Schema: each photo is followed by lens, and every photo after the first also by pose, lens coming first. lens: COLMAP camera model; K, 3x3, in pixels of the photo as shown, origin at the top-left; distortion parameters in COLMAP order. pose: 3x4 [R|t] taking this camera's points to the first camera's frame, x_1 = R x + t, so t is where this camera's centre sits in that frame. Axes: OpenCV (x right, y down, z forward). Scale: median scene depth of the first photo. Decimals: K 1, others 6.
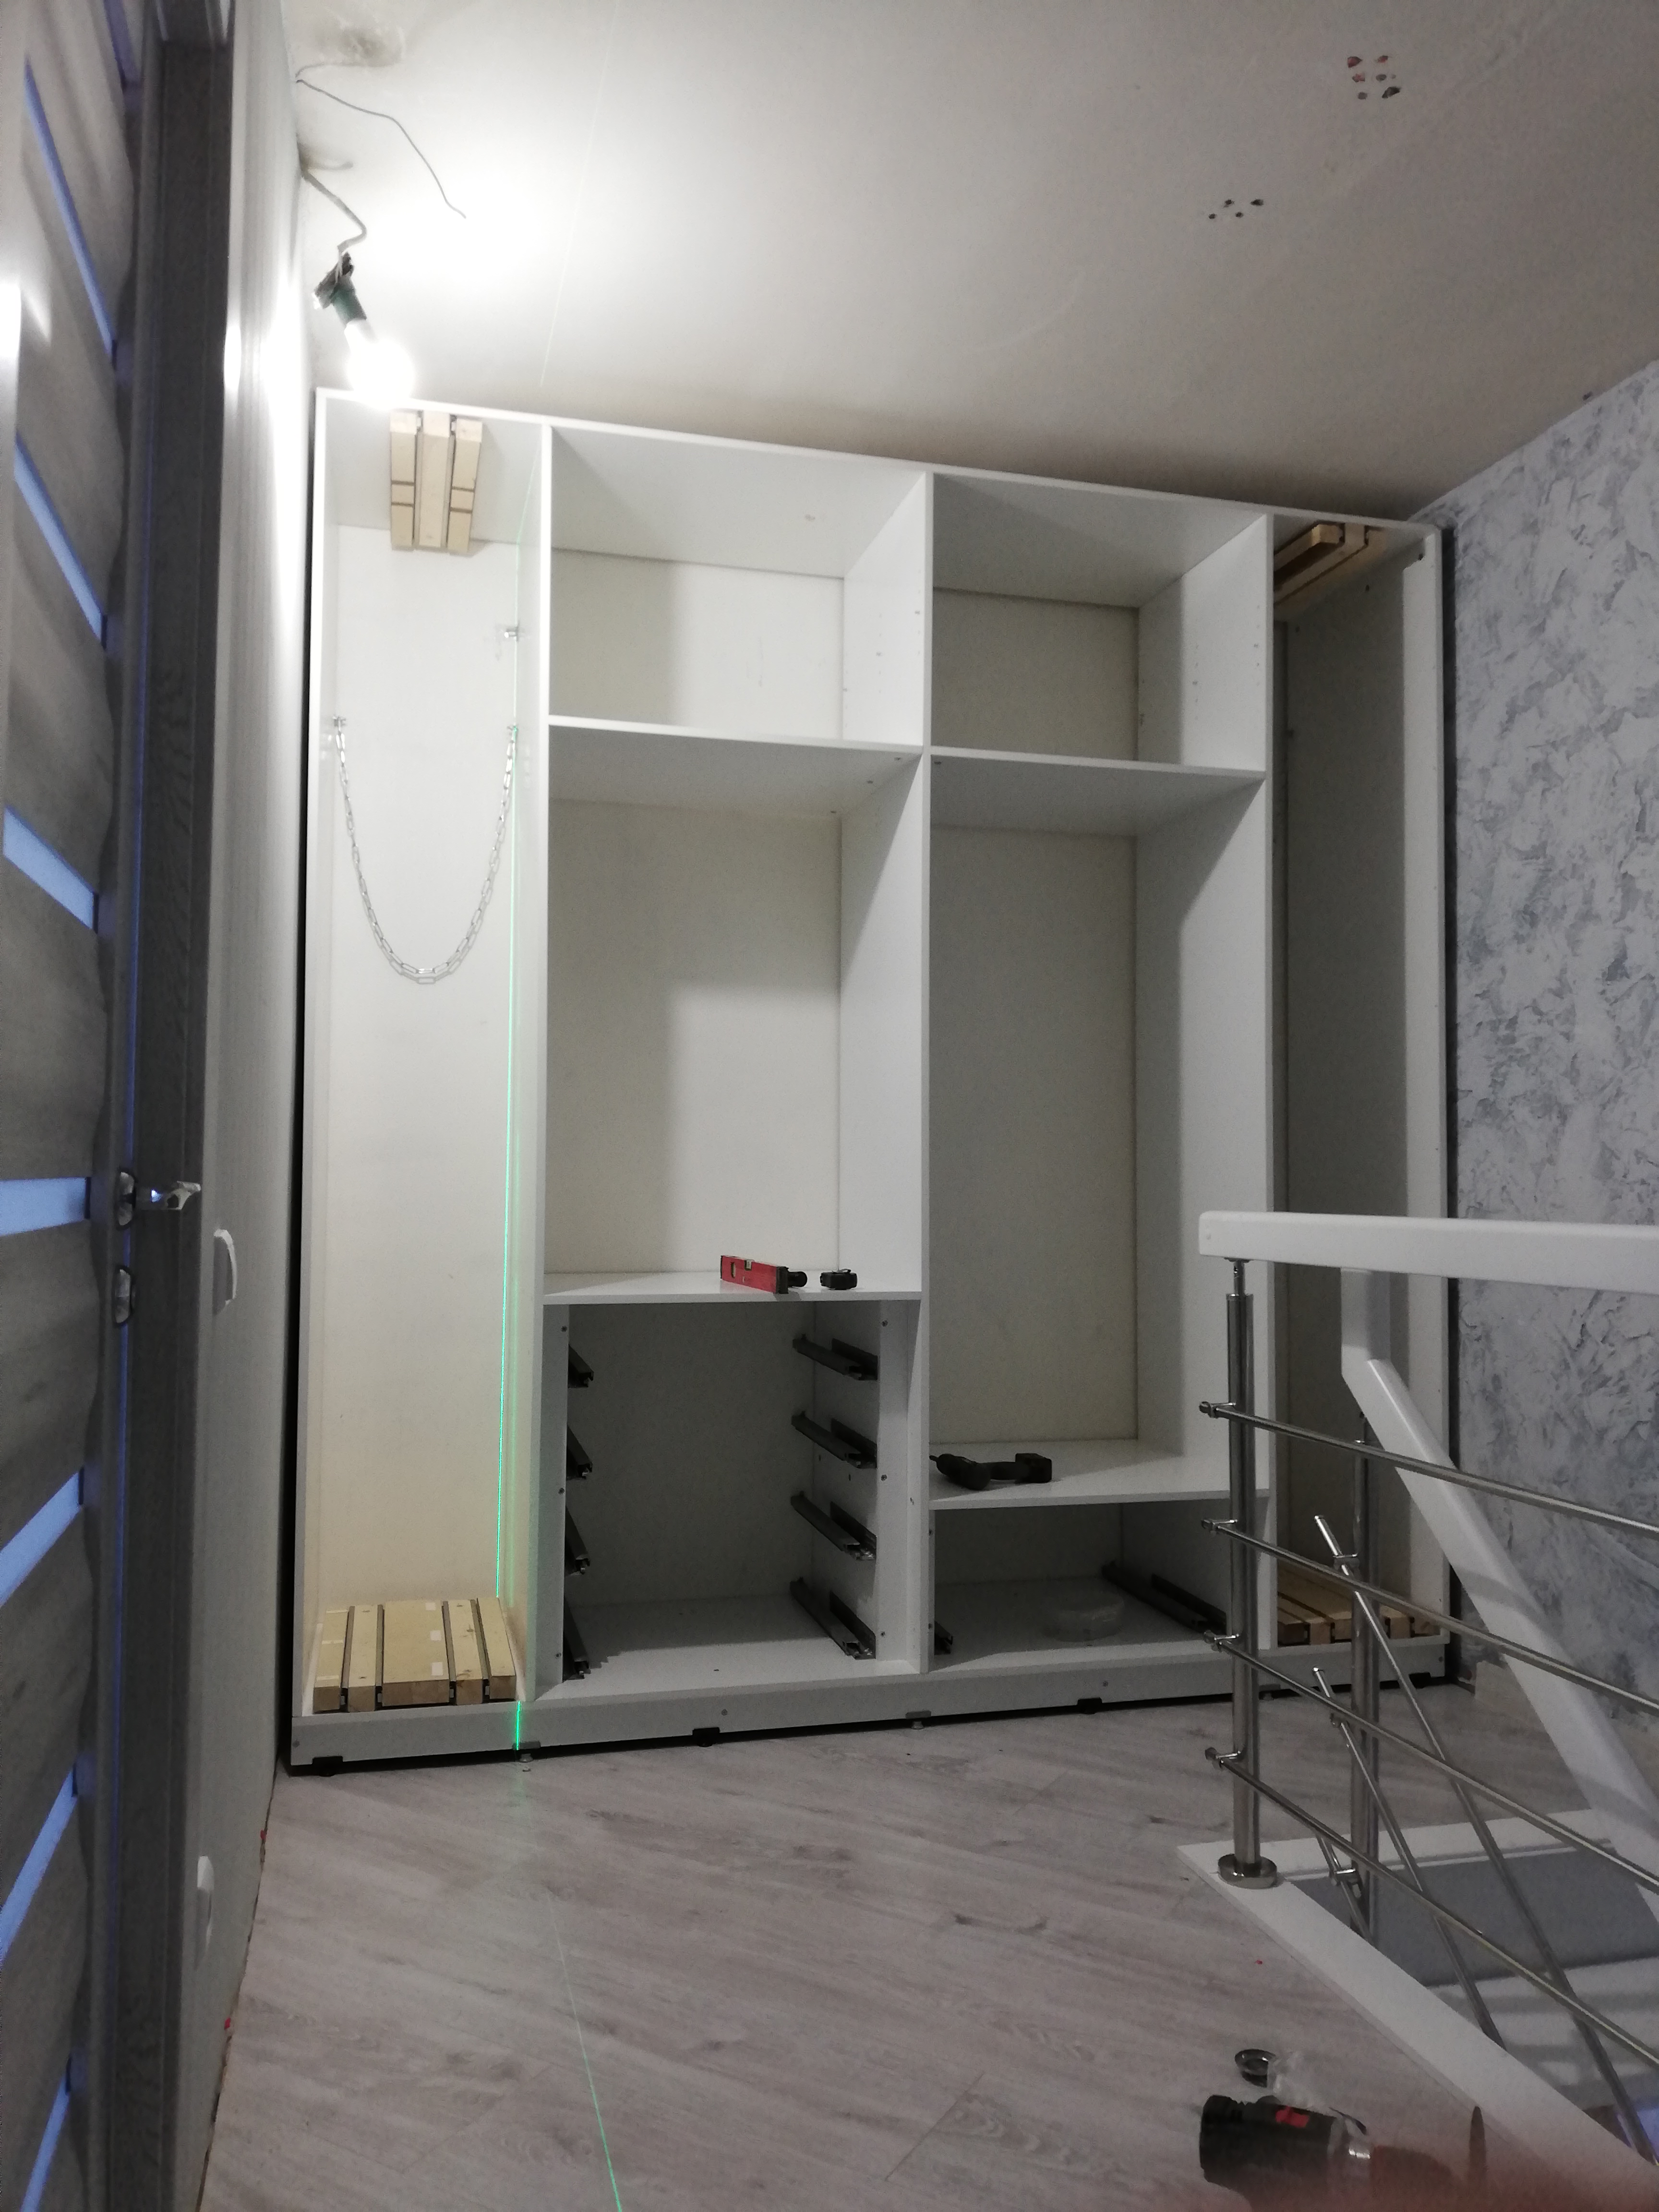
lens RADIAL K [[1672.1, 0, 834.0], [0, 1672.1, 1104.7], [0, 0, 1]] dist [-0.004397, 0.008571]
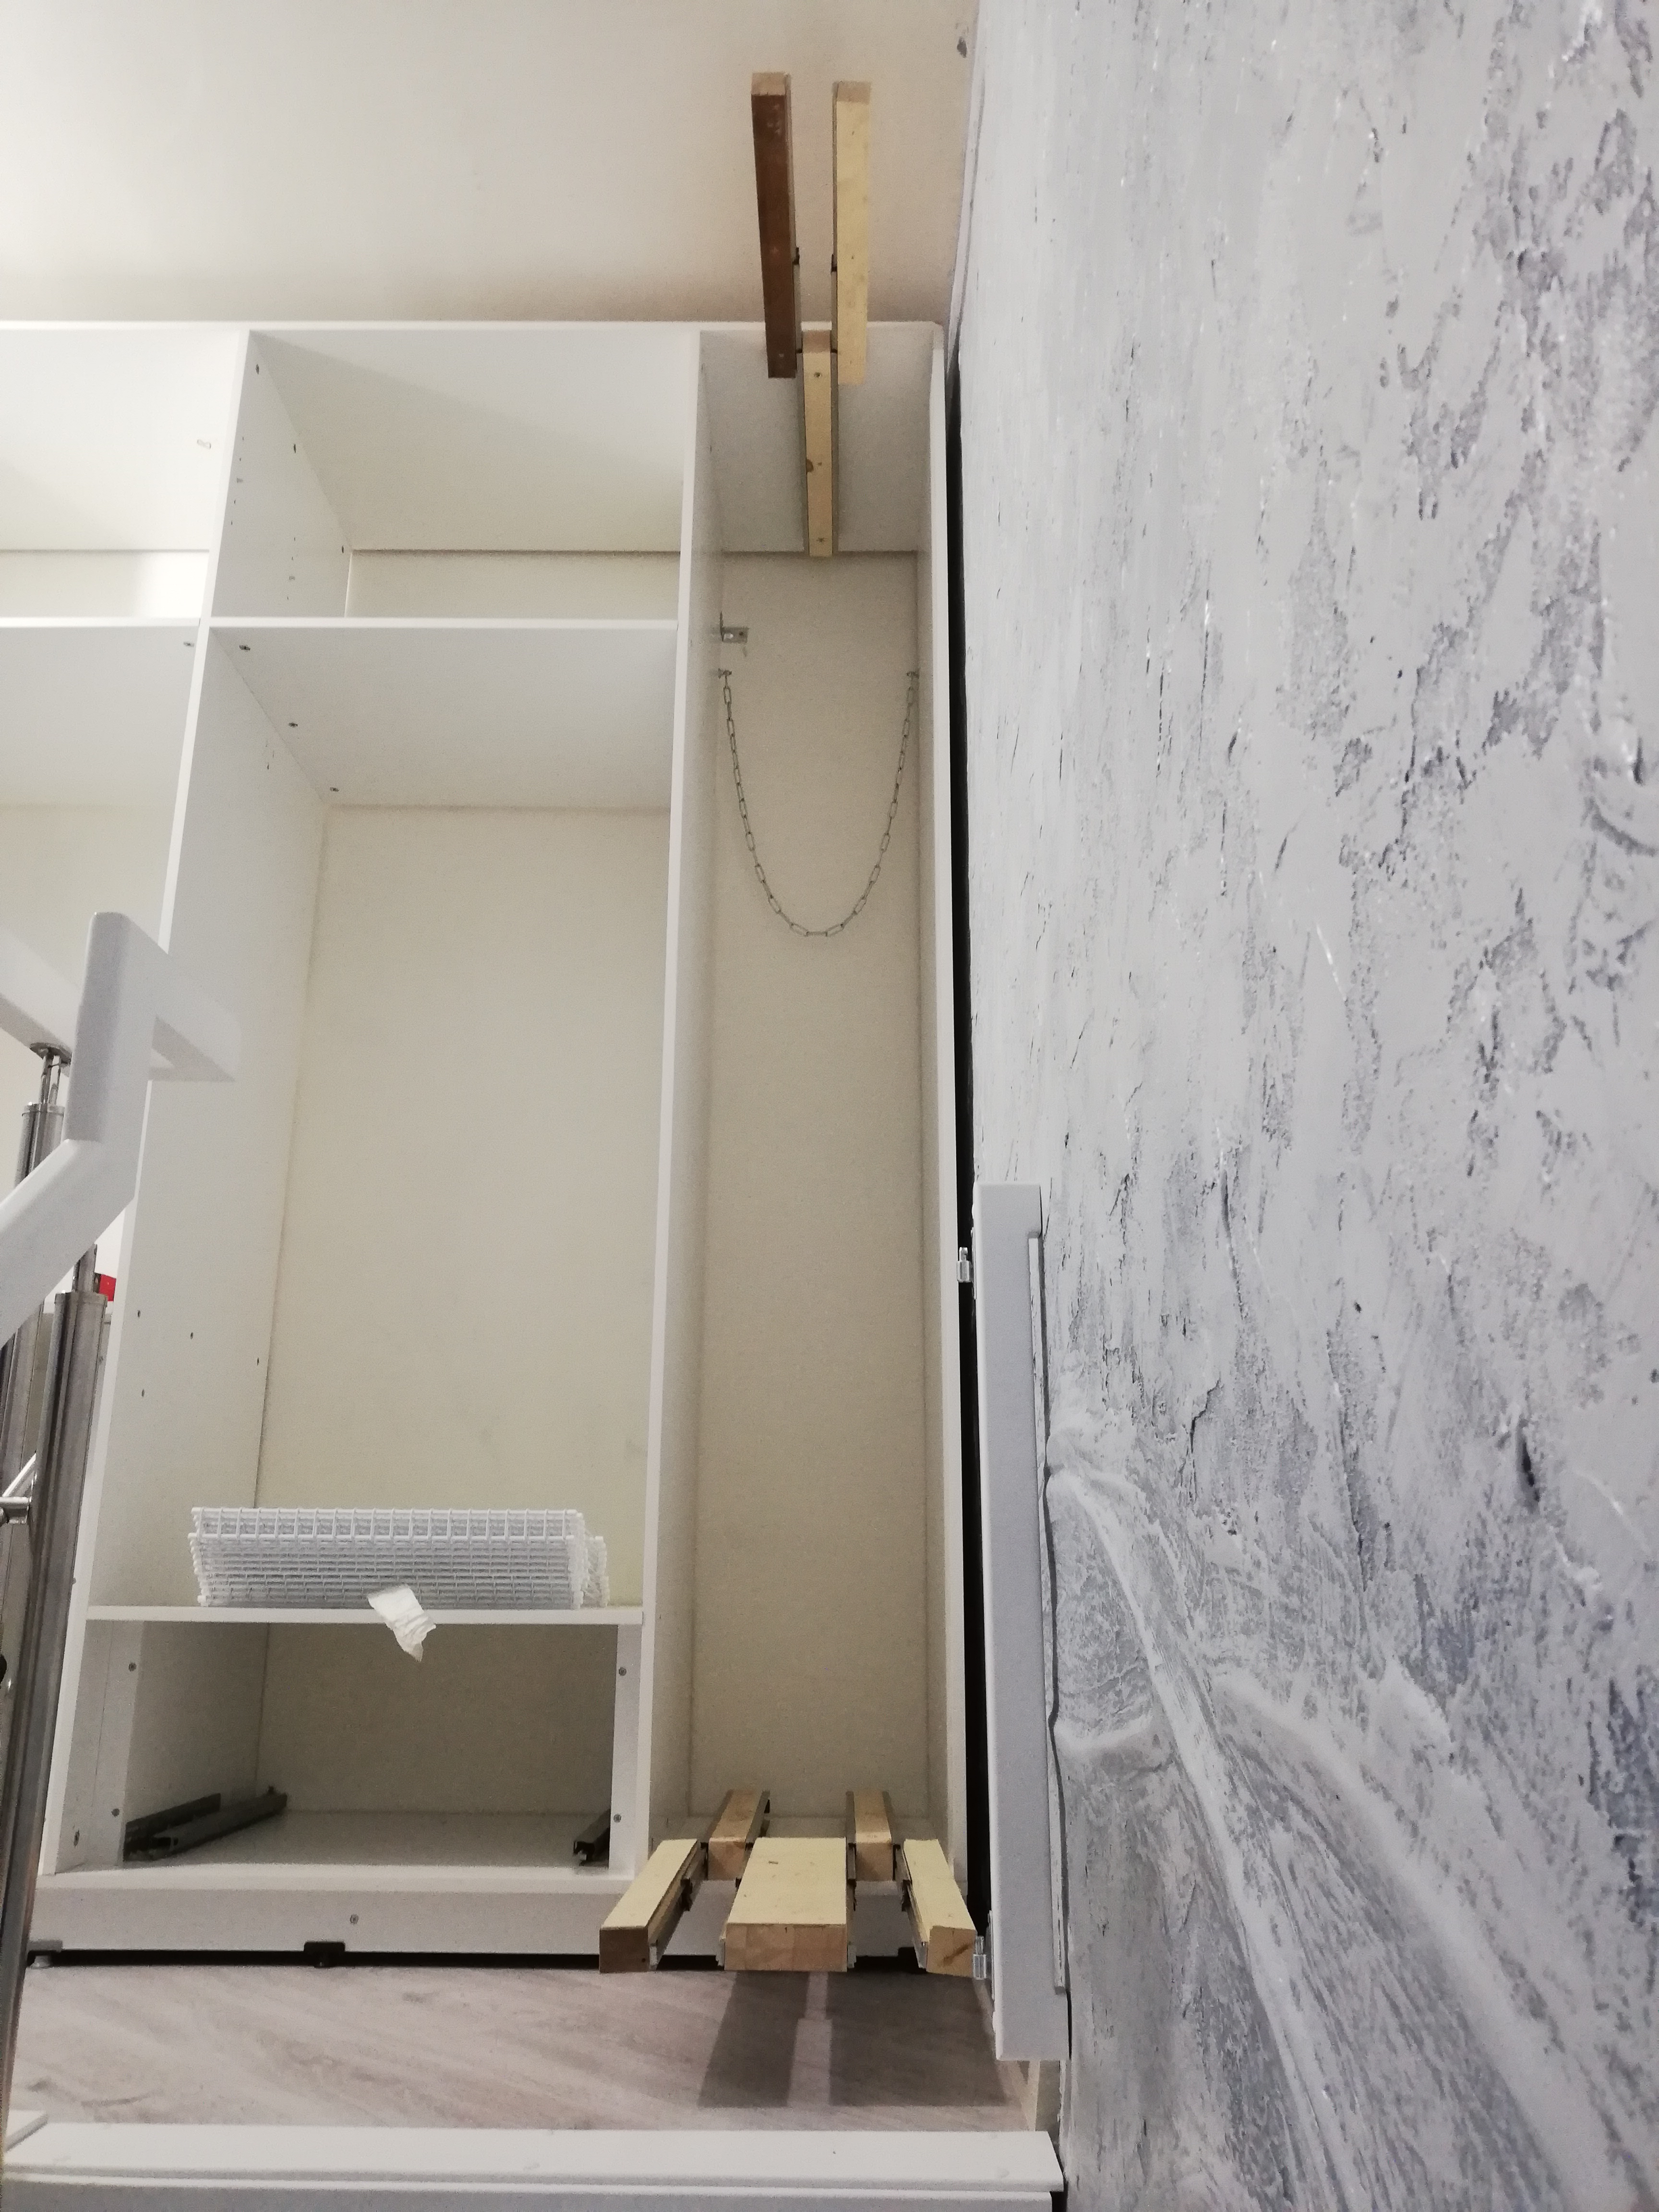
lens RADIAL K [[1646.8, 0, 833.0], [0, 1646.8, 1104.0], [0, 0, 1]] dist [0.000012, 0.004667]
pose [[0.965648, -0.075668, -0.248594, 0.566085], [0.014353, 0.970735, -0.239722, 0.219114], [0.259458, 0.227919, 0.938474, 0.423156]]
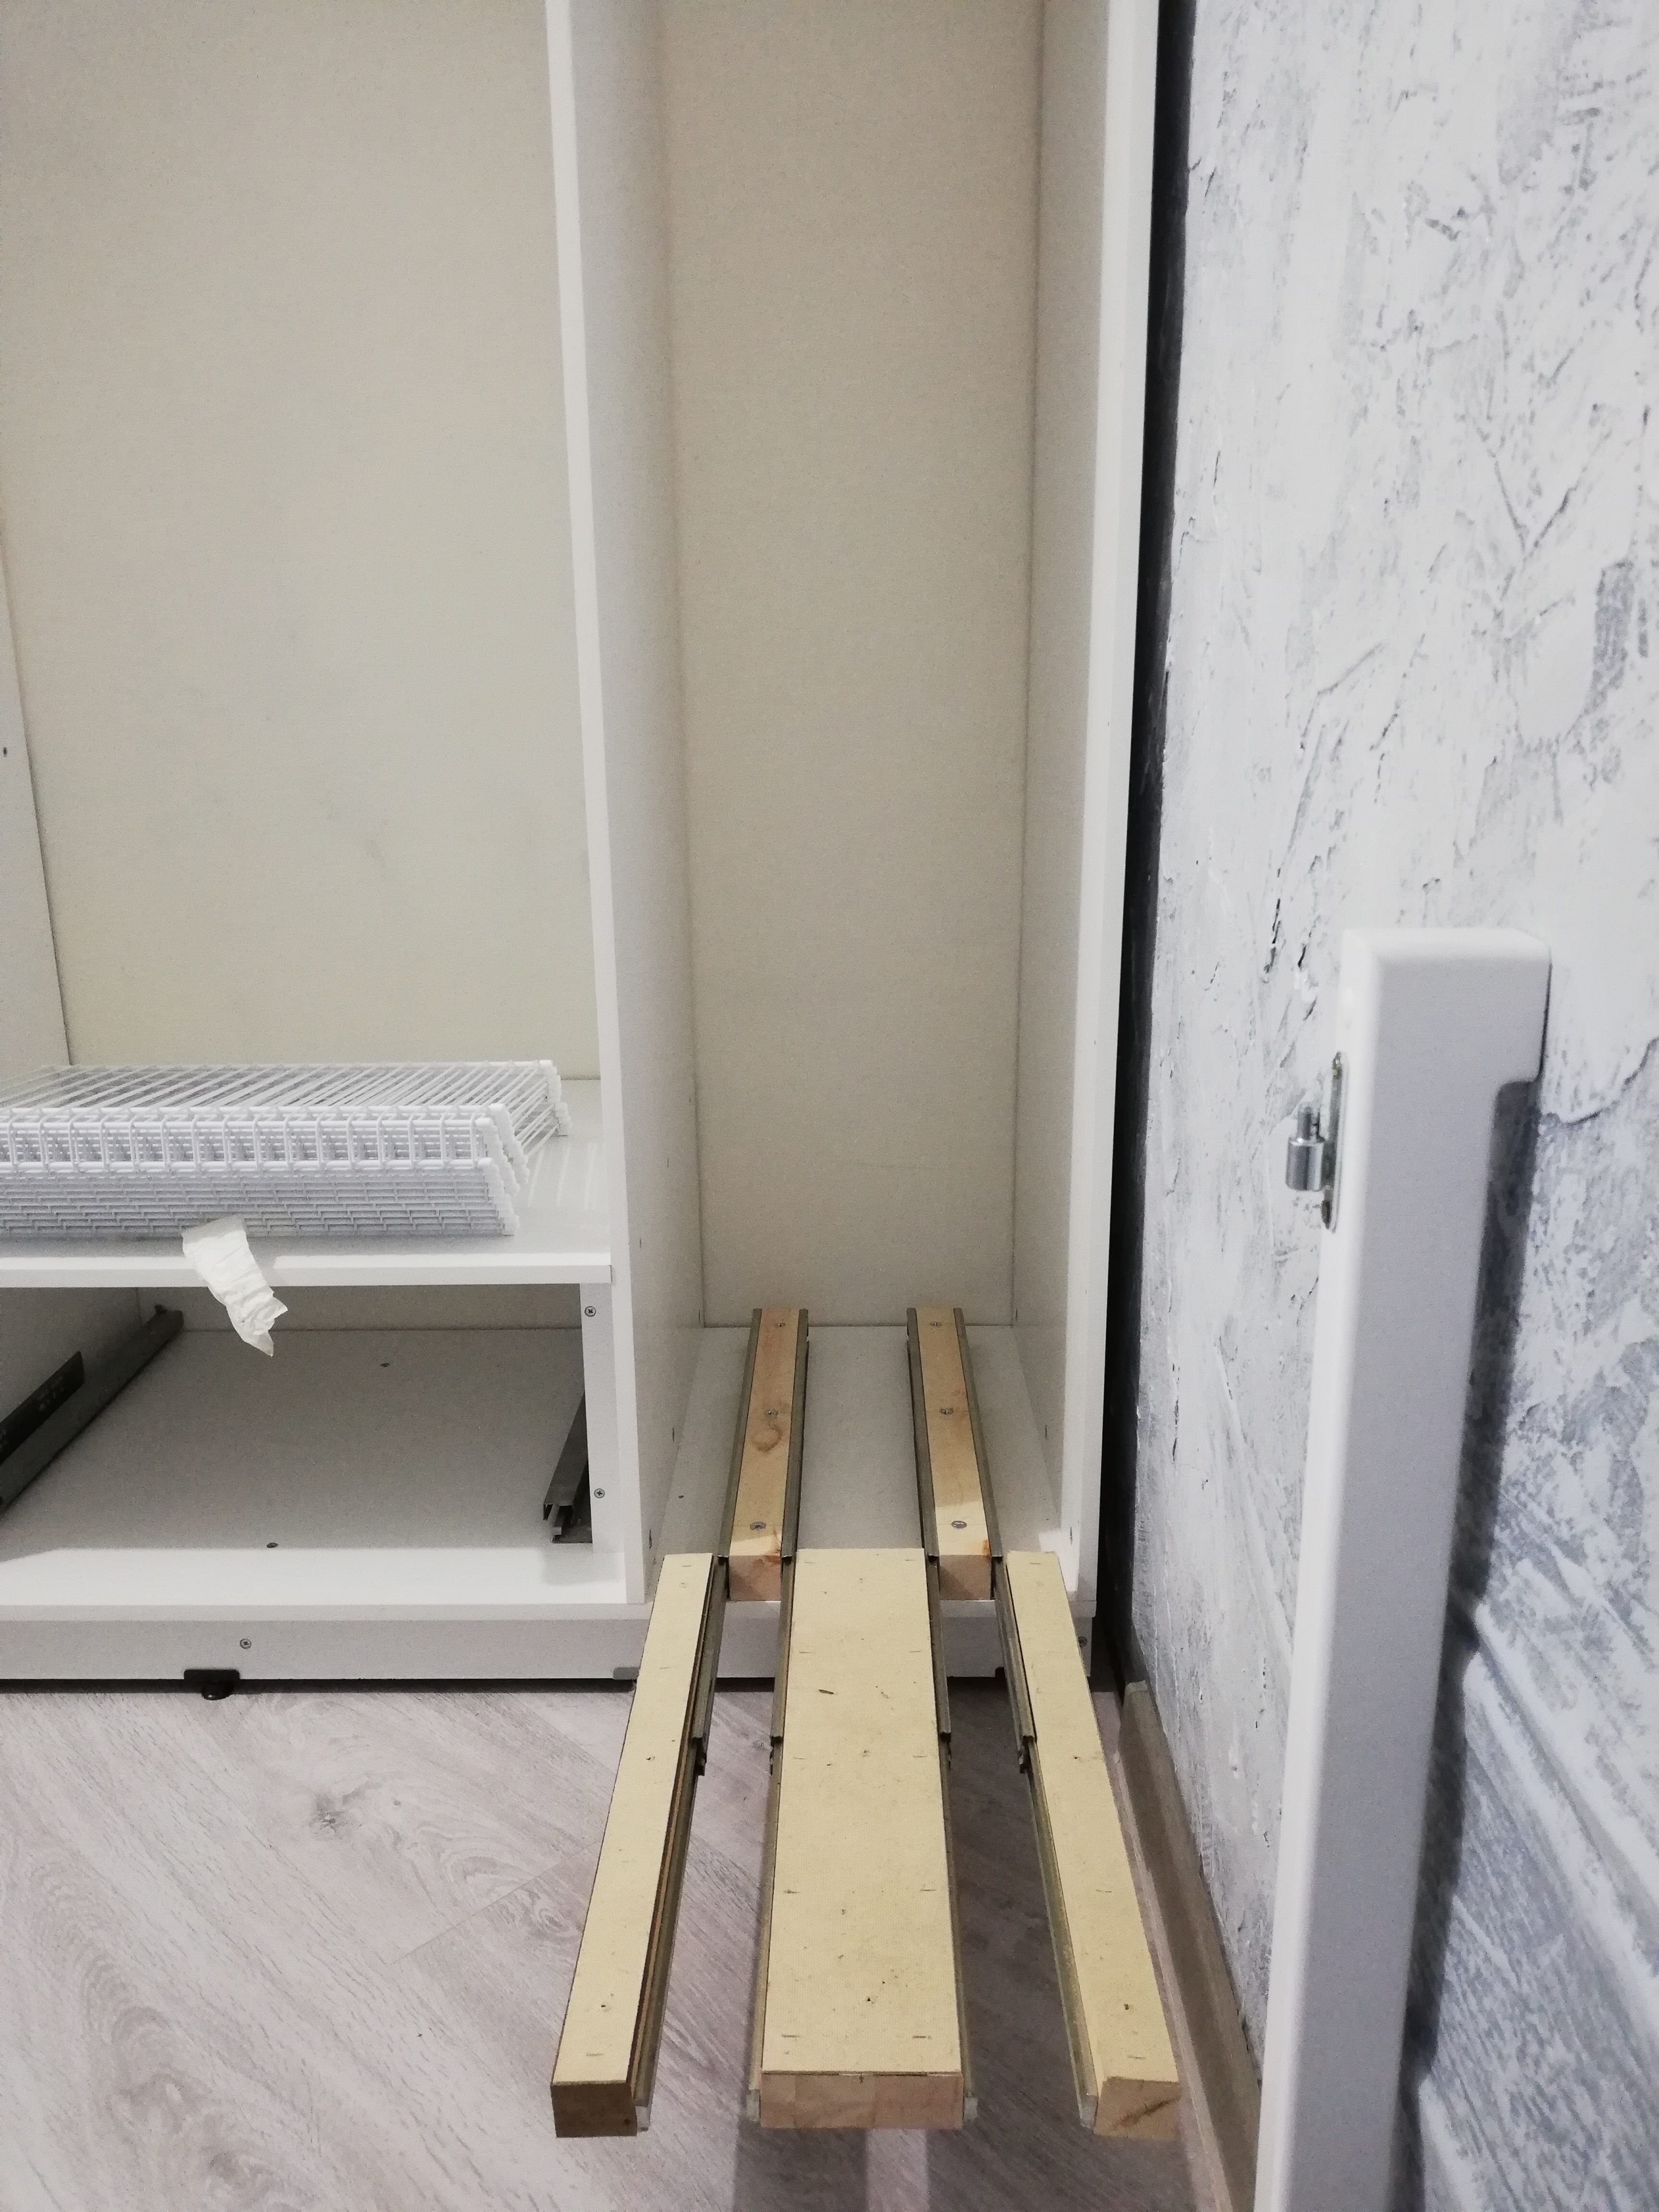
lens RADIAL K [[1679.9, 0, 834.6], [0, 1679.9, 1105.3], [0, 0, 1]] dist [-0.001392, -0.001071]
pose [[0.963394, 0.054799, -0.262428, 0.471915], [0.027093, 0.953973, 0.298665, 0.078327], [0.266716, -0.294842, 0.917568, 0.725629]]
